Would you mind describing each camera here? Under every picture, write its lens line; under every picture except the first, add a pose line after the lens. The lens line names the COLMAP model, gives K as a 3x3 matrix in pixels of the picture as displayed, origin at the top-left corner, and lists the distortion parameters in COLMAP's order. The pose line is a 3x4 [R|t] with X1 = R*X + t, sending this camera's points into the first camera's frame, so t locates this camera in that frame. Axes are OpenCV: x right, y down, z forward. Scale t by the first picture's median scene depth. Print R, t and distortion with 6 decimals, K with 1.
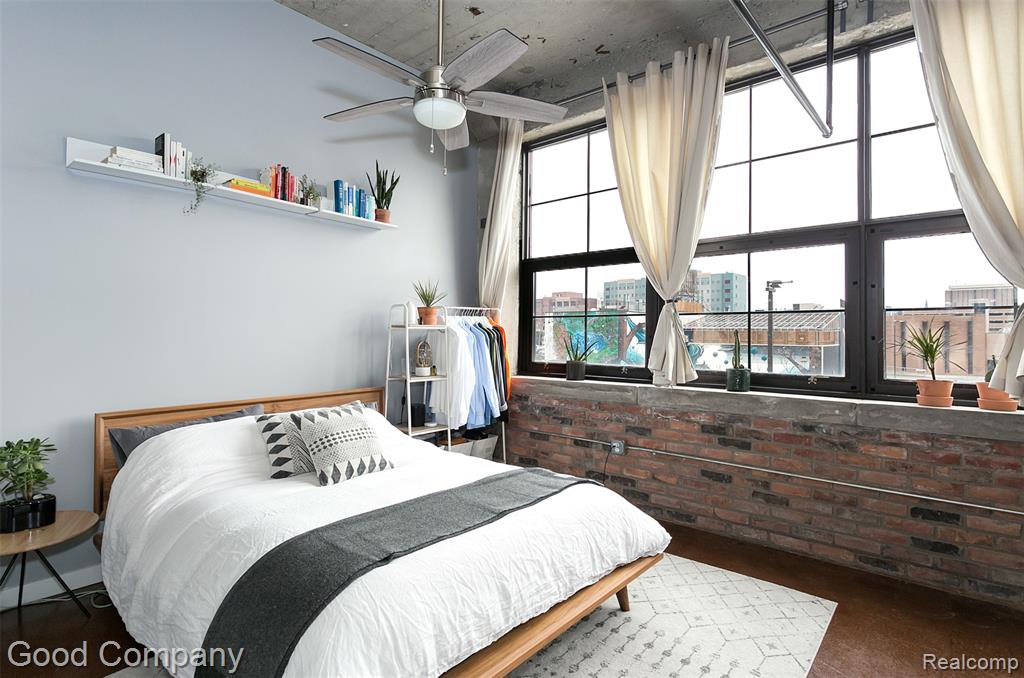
lens RADIAL K [[524.6, 0, 517.5], [0, 524.6, 333.1], [0, 0, 1]] dist [0.000505, -0.000133]
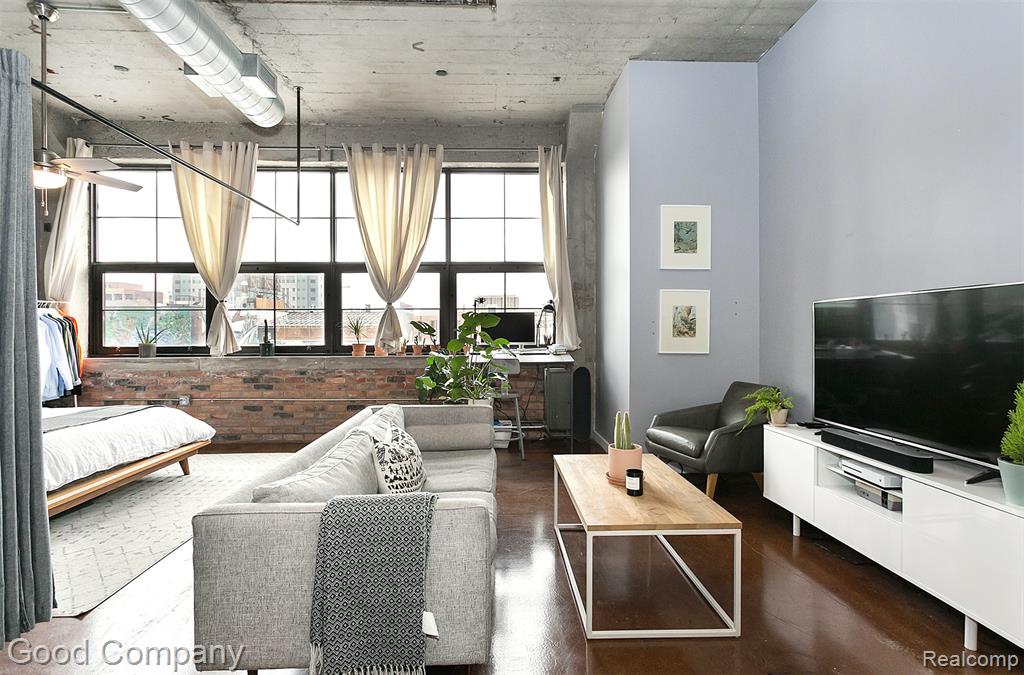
lens RADIAL K [[518.4, 0, 492.7], [0, 518.4, 333.7], [0, 0, 1]] dist [0.018406, 0.006349]
pose [[0.758760, -0.008884, 0.651310, -0.108153], [0.005258, 0.999958, 0.007514, 0.027802], [-0.651349, -0.002277, 0.758775, -0.696762]]
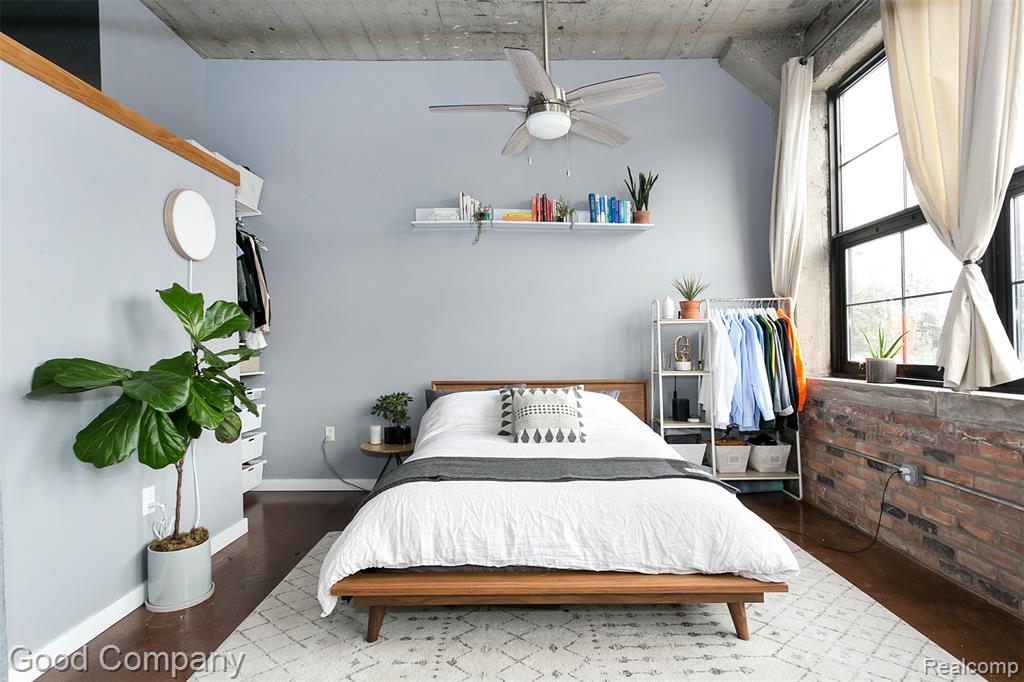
lens RADIAL K [[524.6, 0, 500.9], [0, 524.6, 350.6], [0, 0, 1]] dist [0.000505, -0.000133]
pose [[0.639647, 0.000765, -0.768669, 0.414217], [0.008339, 0.999934, 0.007934, 0.038784], [0.768624, -0.011485, 0.639598, 0.115284]]
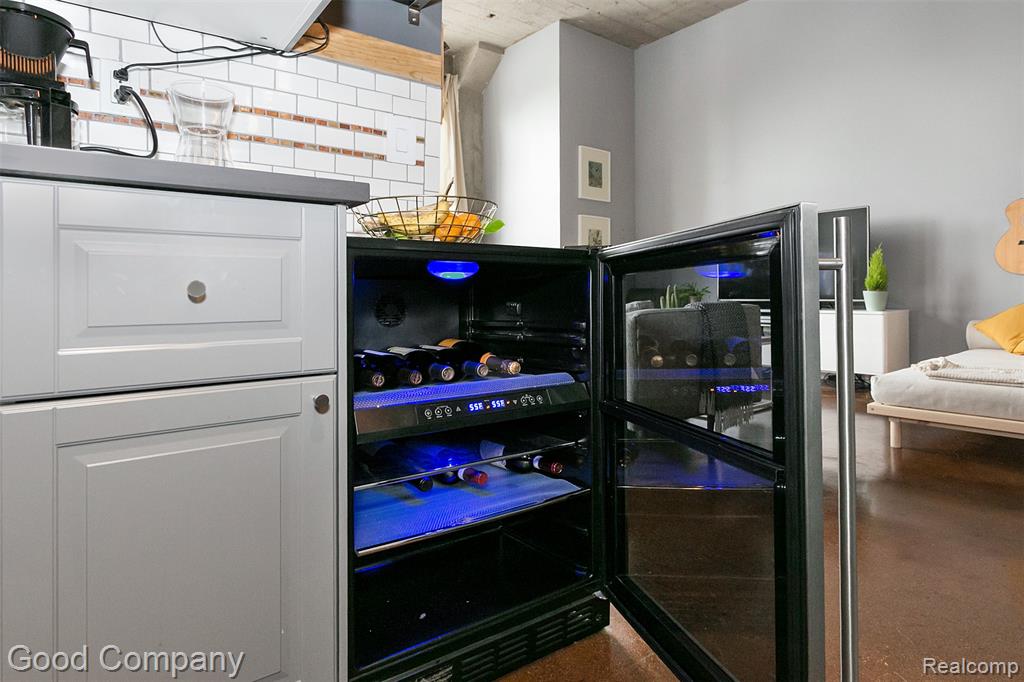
lens RADIAL K [[580.9, 0, 532.9], [0, 580.9, 272.1], [0, 0, 1]] dist [0.023163, -0.005002]
pose [[0.213887, 0.030392, 0.976386, -0.629753], [0.007955, 0.999429, -0.032852, 0.147401], [-0.976826, 0.014793, 0.213523, -0.245632]]
